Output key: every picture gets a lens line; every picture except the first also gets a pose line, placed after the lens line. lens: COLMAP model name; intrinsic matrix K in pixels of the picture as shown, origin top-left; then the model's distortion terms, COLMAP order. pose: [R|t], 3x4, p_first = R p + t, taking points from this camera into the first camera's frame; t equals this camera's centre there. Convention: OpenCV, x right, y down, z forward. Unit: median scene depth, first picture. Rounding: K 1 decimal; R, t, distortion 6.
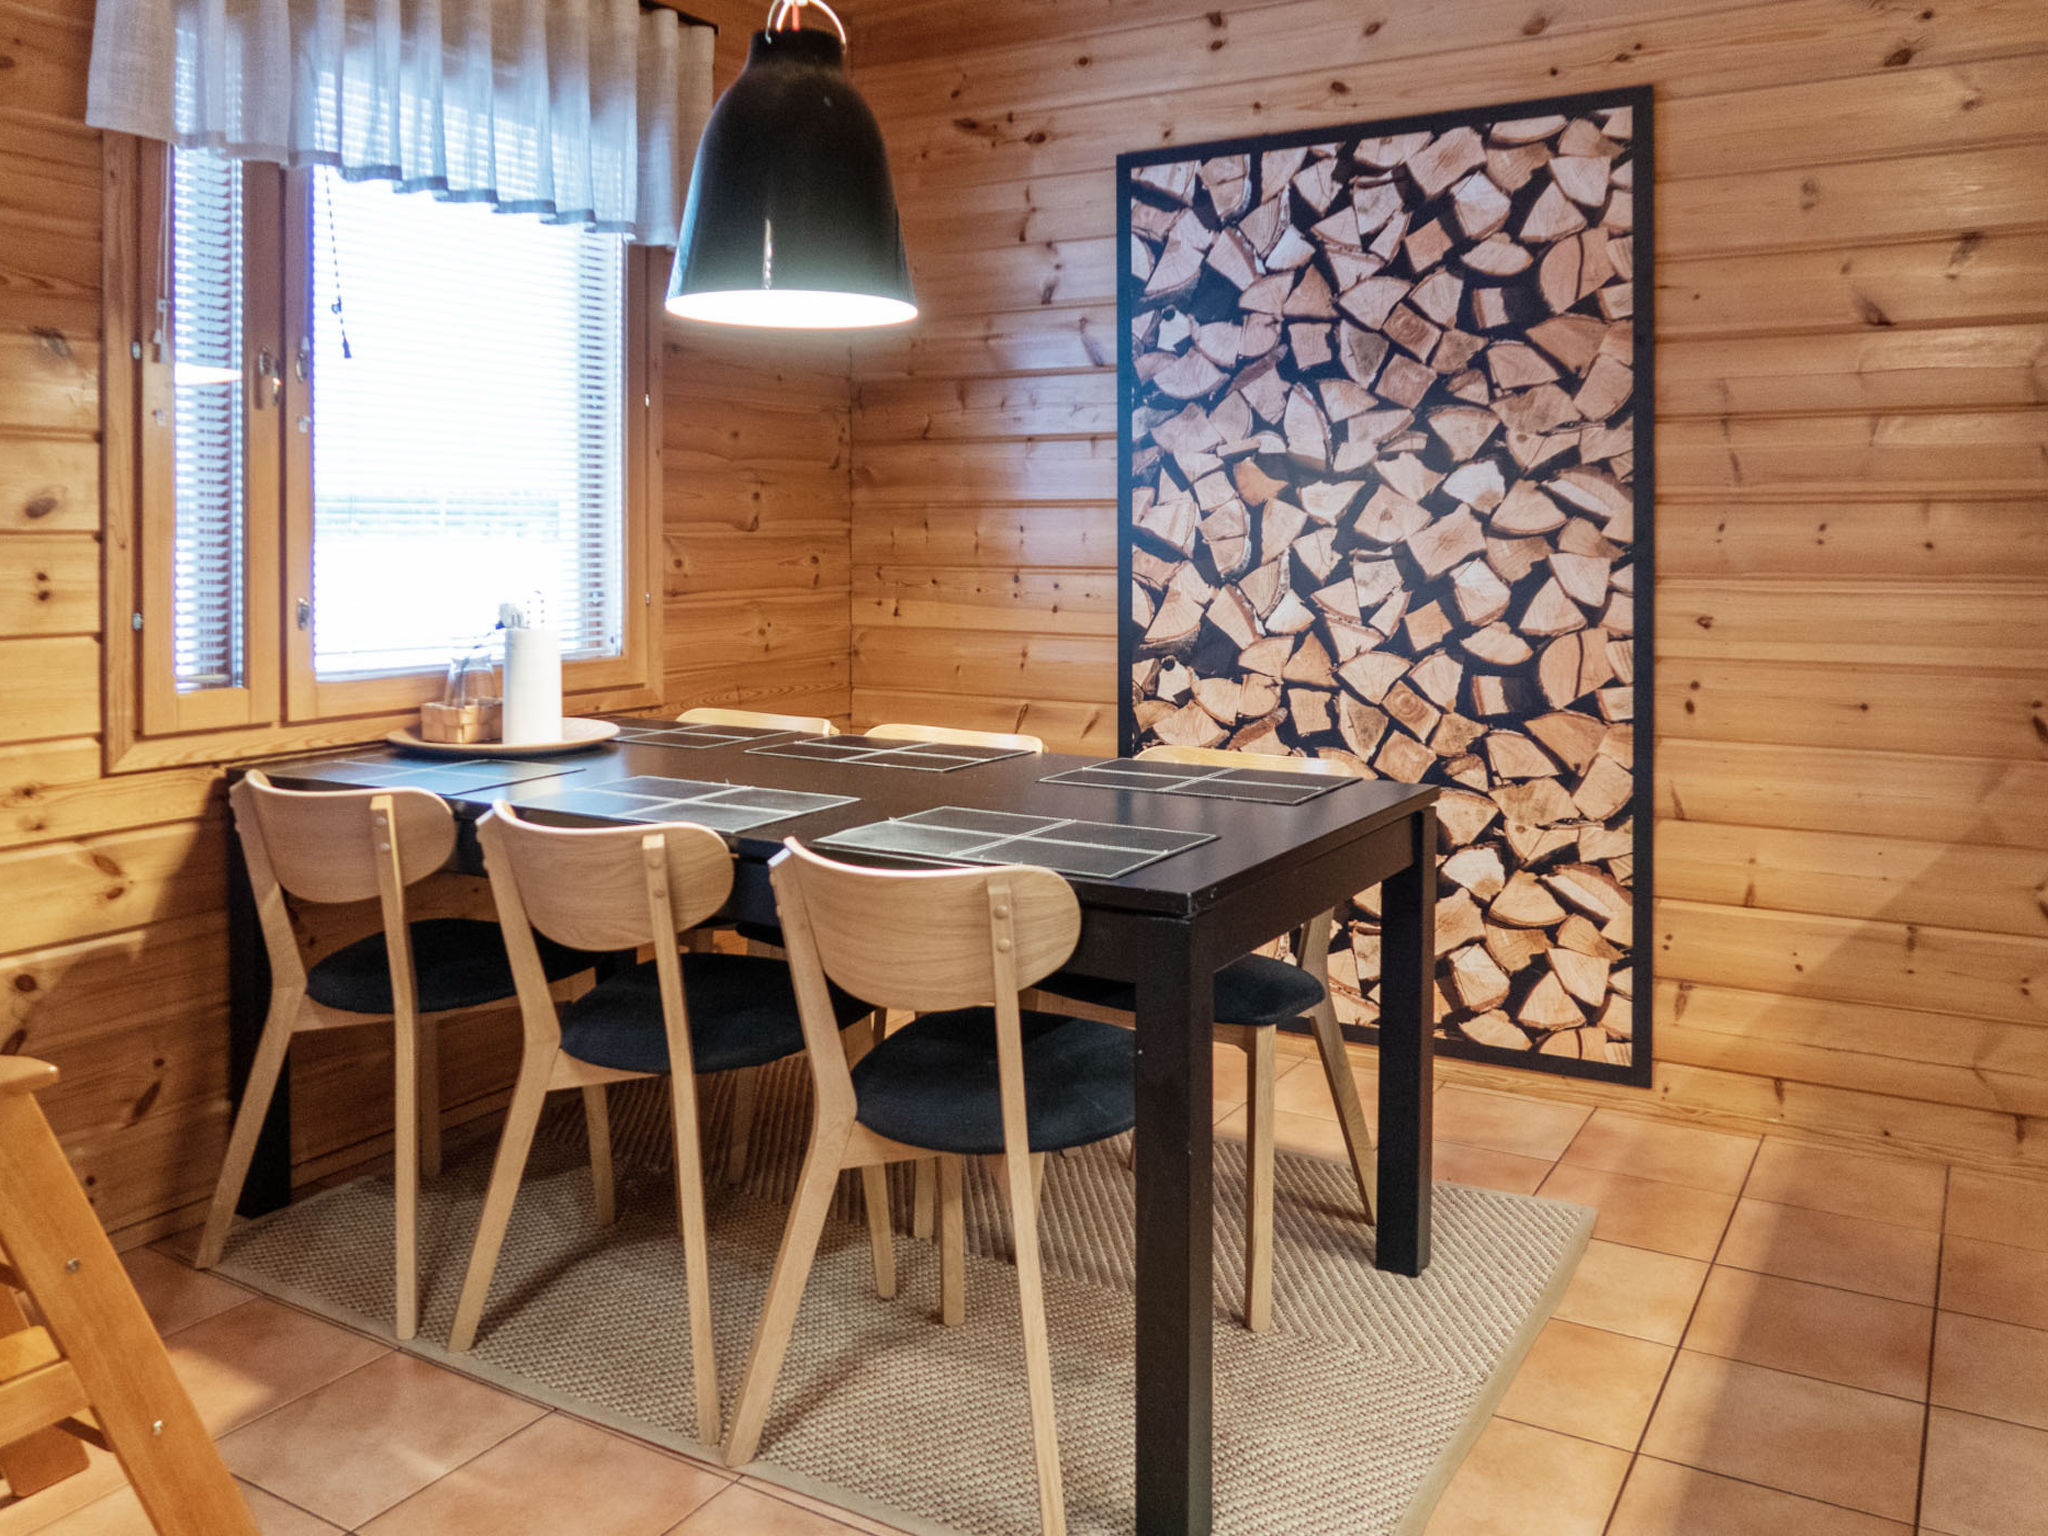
lens RADIAL K [[1716.3, 0, 997.5], [0, 1716.3, 566.3], [0, 0, 1]] dist [-0.020975, 0.015246]
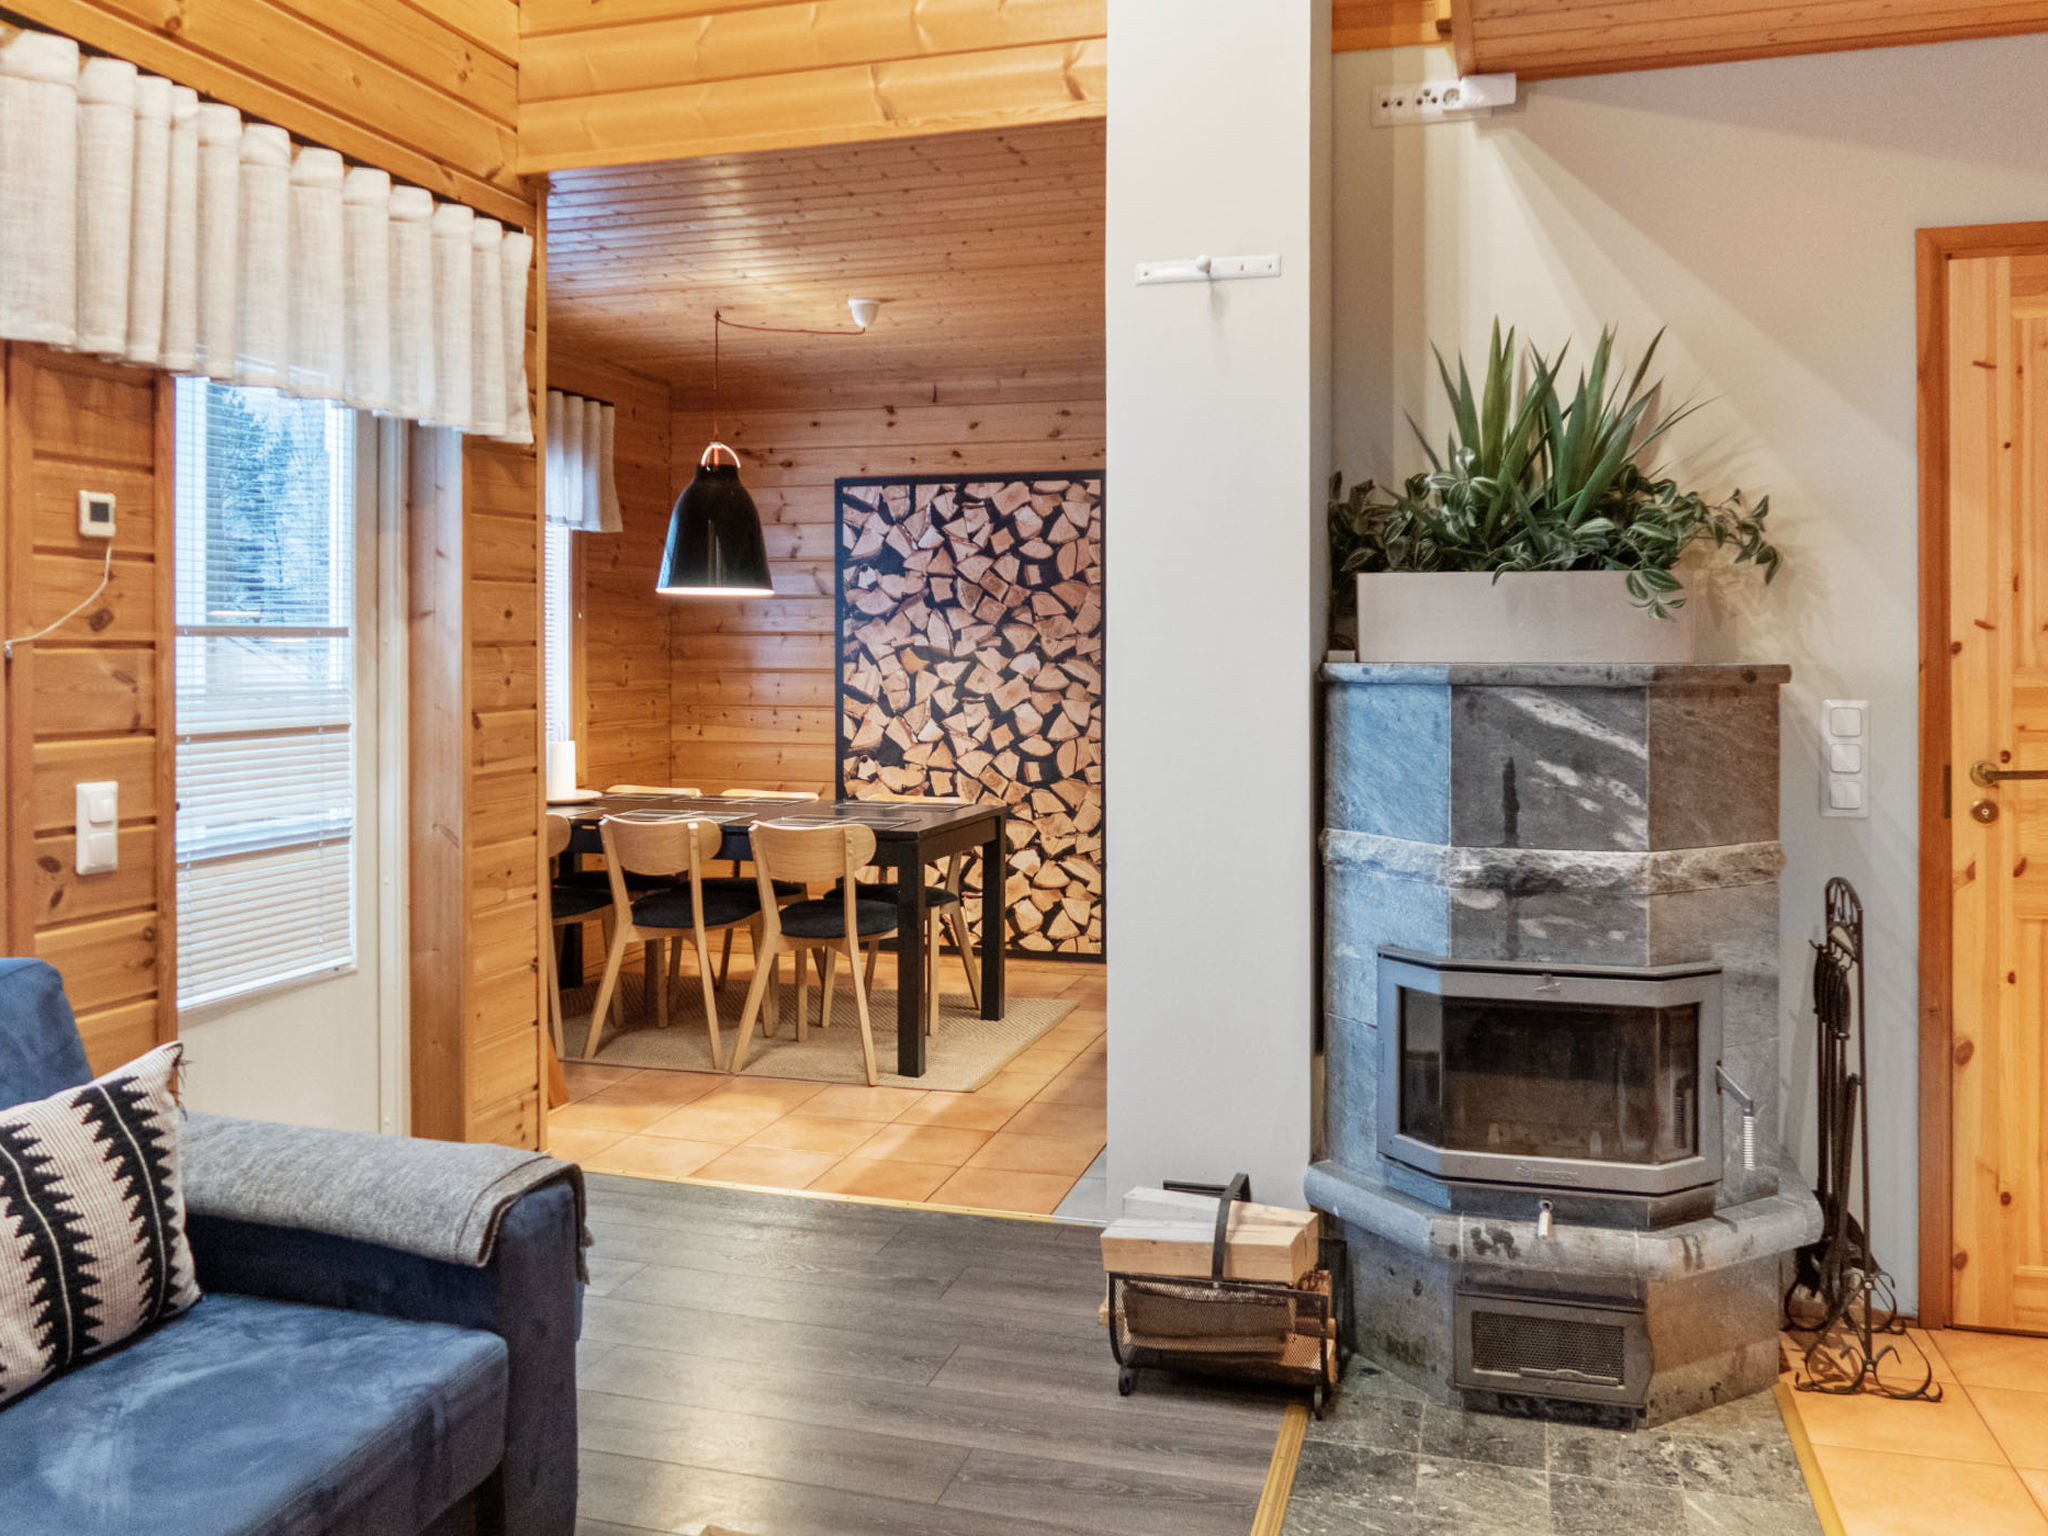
lens RADIAL K [[1693.6, 0, 1024.0], [0, 1693.6, 768.0], [0, 0, 1]] dist [-0.008165, -0.000095]
pose [[0.964397, -0.011903, 0.264192, -0.227017], [0.000801, 0.999113, 0.042092, -0.010490], [-0.264459, -0.040382, 0.963551, -0.836915]]
